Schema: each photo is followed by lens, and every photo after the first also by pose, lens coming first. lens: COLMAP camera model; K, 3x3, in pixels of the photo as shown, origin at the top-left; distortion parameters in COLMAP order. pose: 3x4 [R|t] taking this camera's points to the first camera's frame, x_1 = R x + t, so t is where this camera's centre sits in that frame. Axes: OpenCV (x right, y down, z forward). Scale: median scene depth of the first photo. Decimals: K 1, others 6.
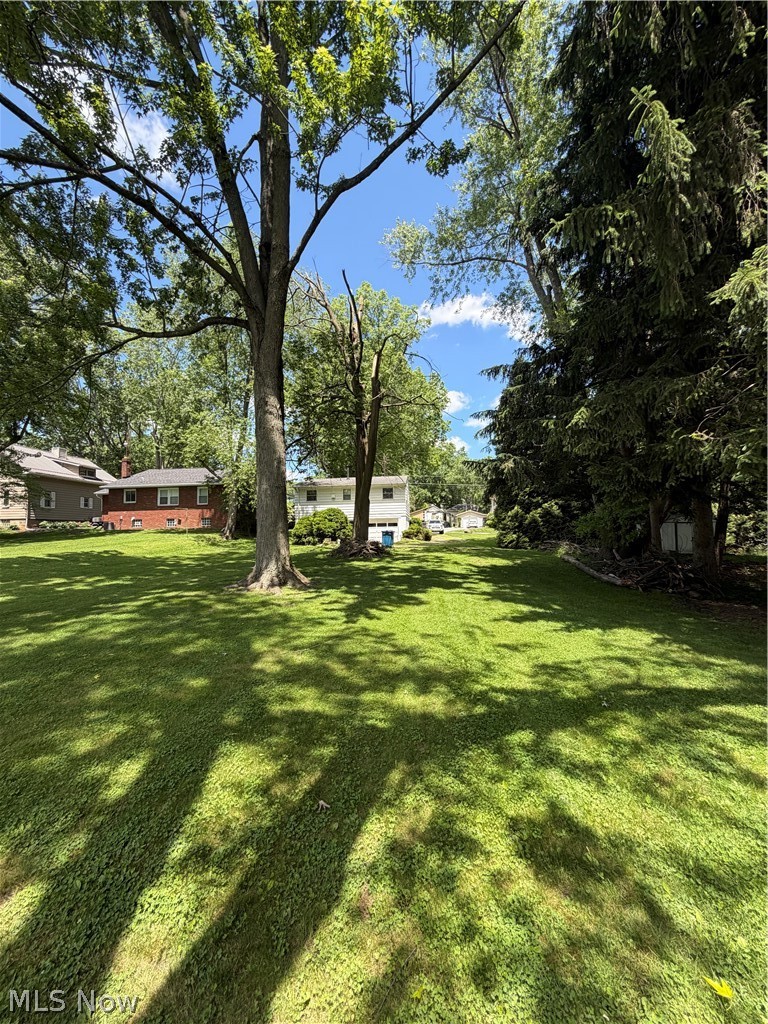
lens RADIAL K [[409.2, 0, 384.0], [0, 409.2, 512.0], [0, 0, 1]] dist [0.000709, -0.000010]
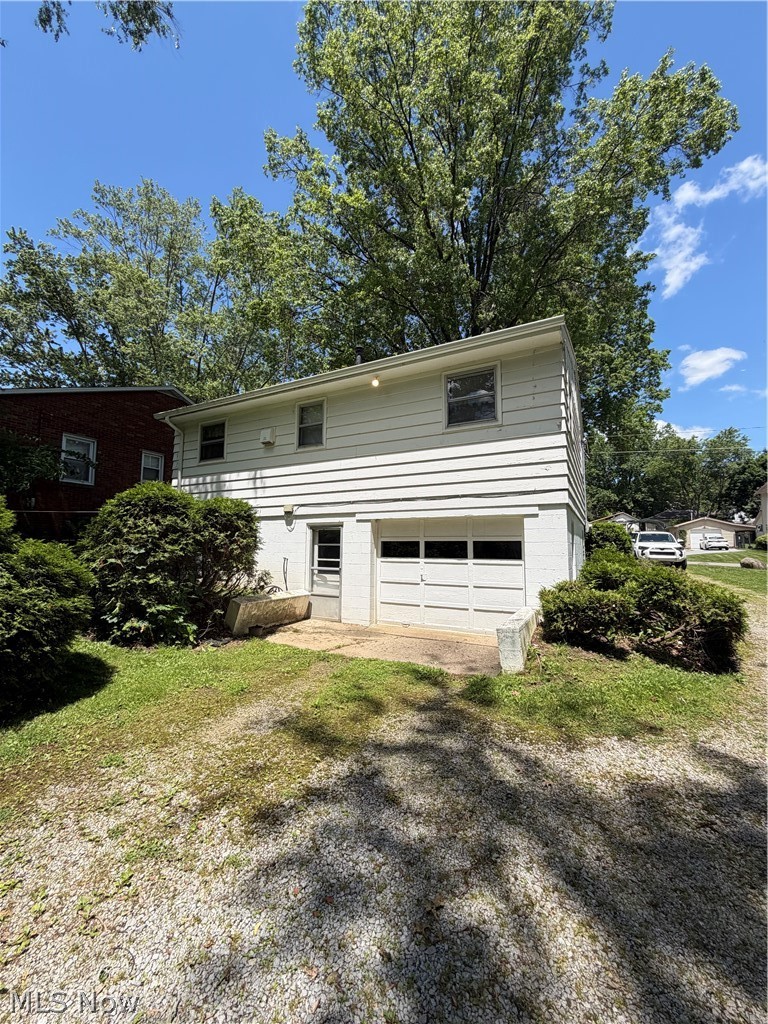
lens RADIAL K [[409.2, 0, 384.0], [0, 409.2, 512.0], [0, 0, 1]] dist [0.000709, -0.000010]
pose [[0.924651, -0.004417, -0.380790, 0.017783], [-0.007370, 0.999538, -0.029489, 0.006810], [0.380744, 0.030074, 0.924191, 0.293209]]
